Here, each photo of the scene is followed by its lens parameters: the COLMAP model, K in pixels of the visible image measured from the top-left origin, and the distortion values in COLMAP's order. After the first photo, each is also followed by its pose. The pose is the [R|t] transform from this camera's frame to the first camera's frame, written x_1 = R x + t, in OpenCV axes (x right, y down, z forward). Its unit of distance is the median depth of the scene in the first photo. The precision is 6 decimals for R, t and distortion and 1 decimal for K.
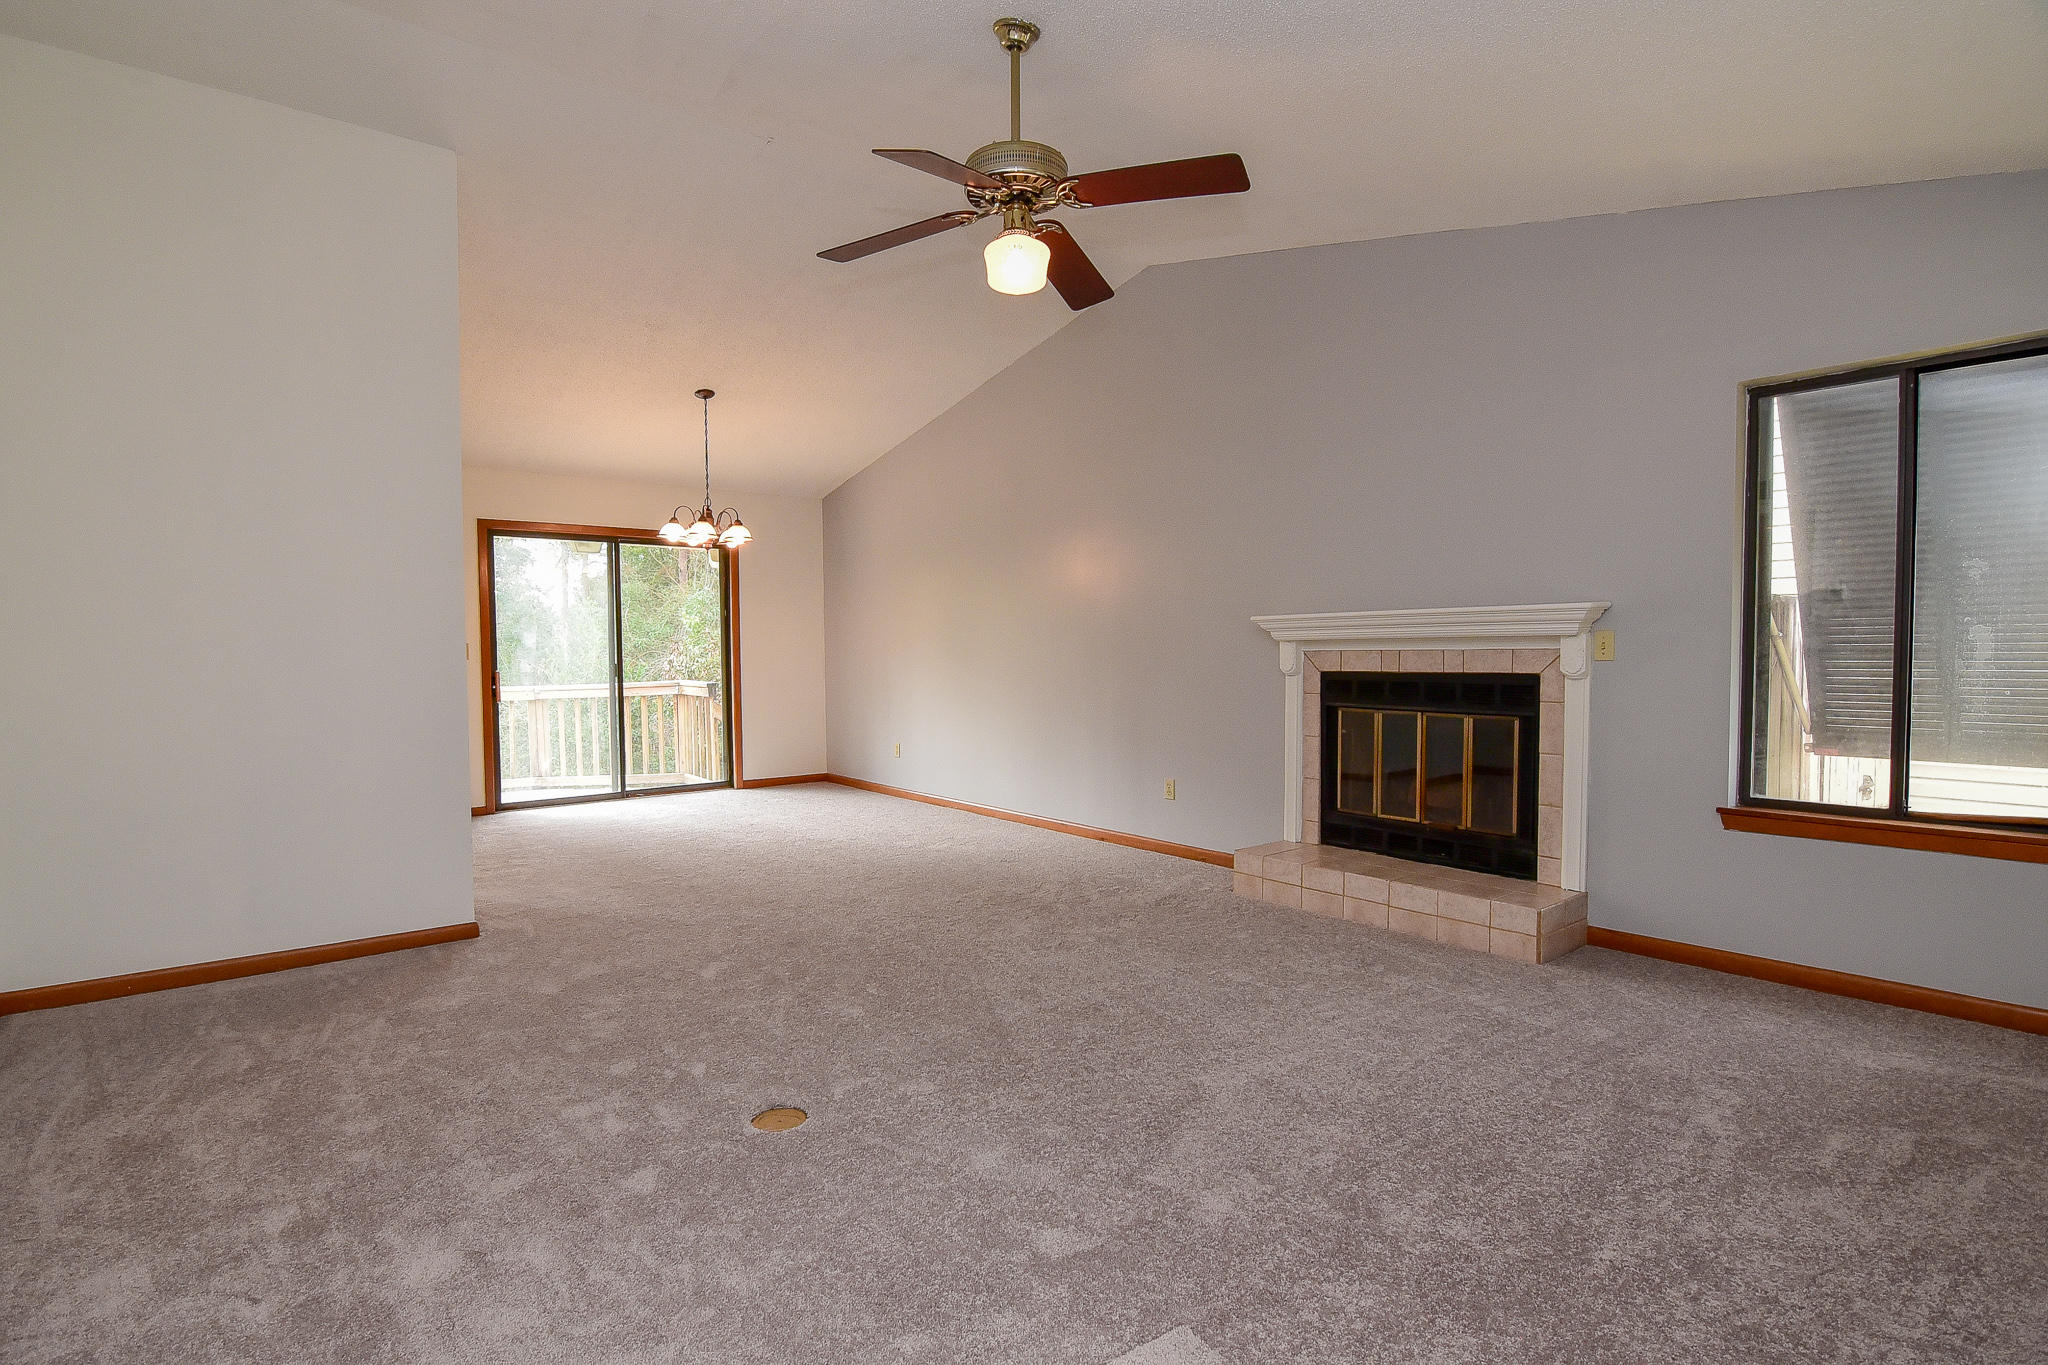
lens RADIAL K [[985.7, 0, 1024.0], [0, 985.7, 682.5], [0, 0, 1]] dist [-0.005848, -0.001448]
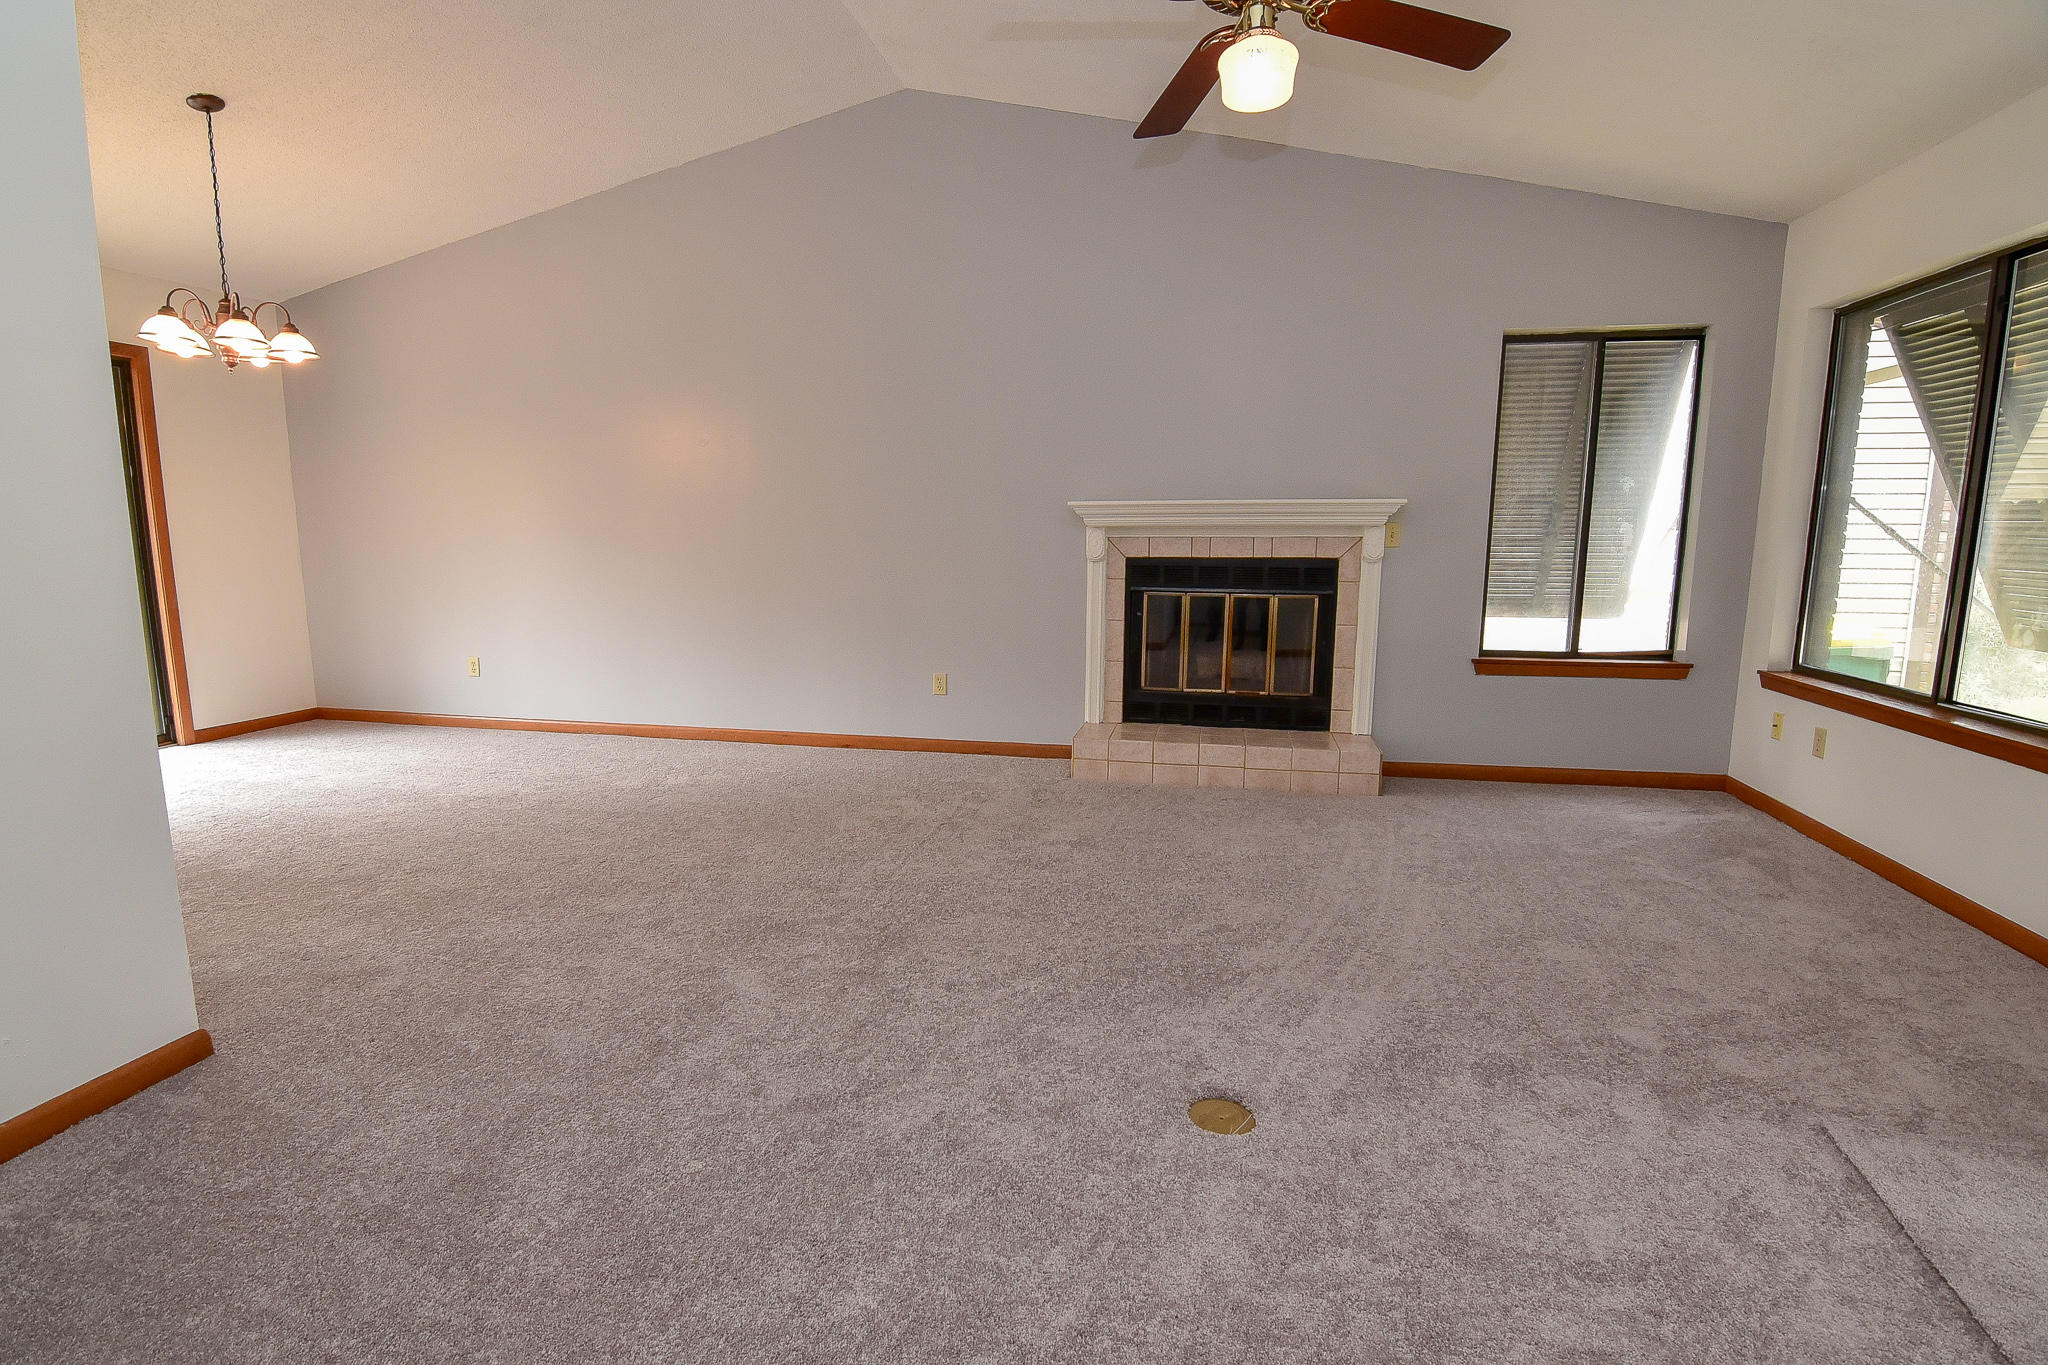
lens RADIAL K [[985.7, 0, 1024.0], [0, 985.7, 682.5], [0, 0, 1]] dist [-0.005848, -0.001448]
pose [[0.780258, -0.085943, 0.619525, -0.472225], [0.012597, 0.992473, 0.121815, -0.008781], [-0.625331, -0.087243, 0.775468, 0.274568]]
